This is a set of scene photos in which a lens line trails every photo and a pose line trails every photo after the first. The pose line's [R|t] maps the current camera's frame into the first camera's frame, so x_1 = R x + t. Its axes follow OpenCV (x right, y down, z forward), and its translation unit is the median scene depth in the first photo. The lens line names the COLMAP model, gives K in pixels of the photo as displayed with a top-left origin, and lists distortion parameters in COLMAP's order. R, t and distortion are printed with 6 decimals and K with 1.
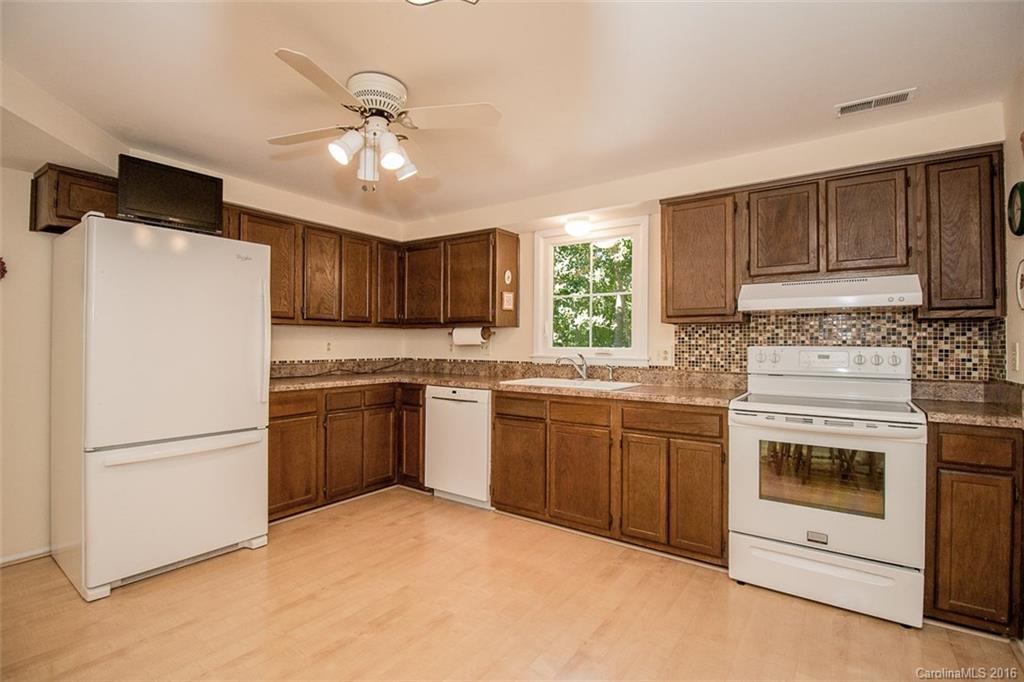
lens RADIAL K [[482.6, 0, 512.0], [0, 482.6, 338.5], [0, 0, 1]] dist [-0.017976, -0.000508]
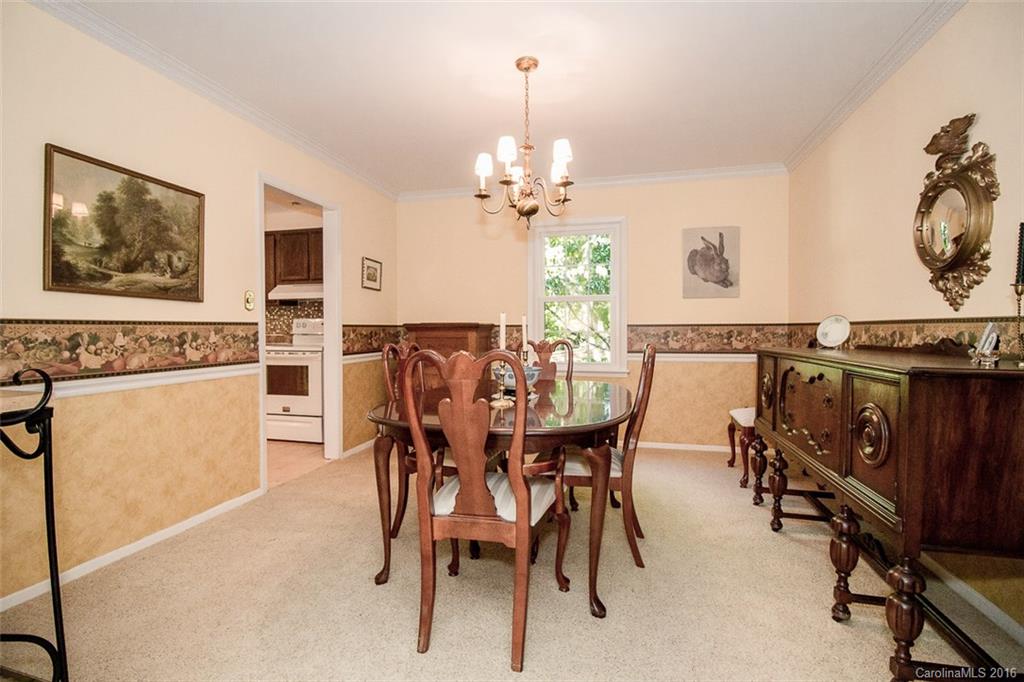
lens RADIAL K [[482.6, 0, 511.1], [0, 482.6, 338.2], [0, 0, 1]] dist [-0.017976, -0.000508]
pose [[0.916664, -0.013461, 0.399432, 0.527155], [0.001245, 0.999524, 0.030829, 0.033583], [-0.399656, -0.027763, 0.916245, -0.978671]]
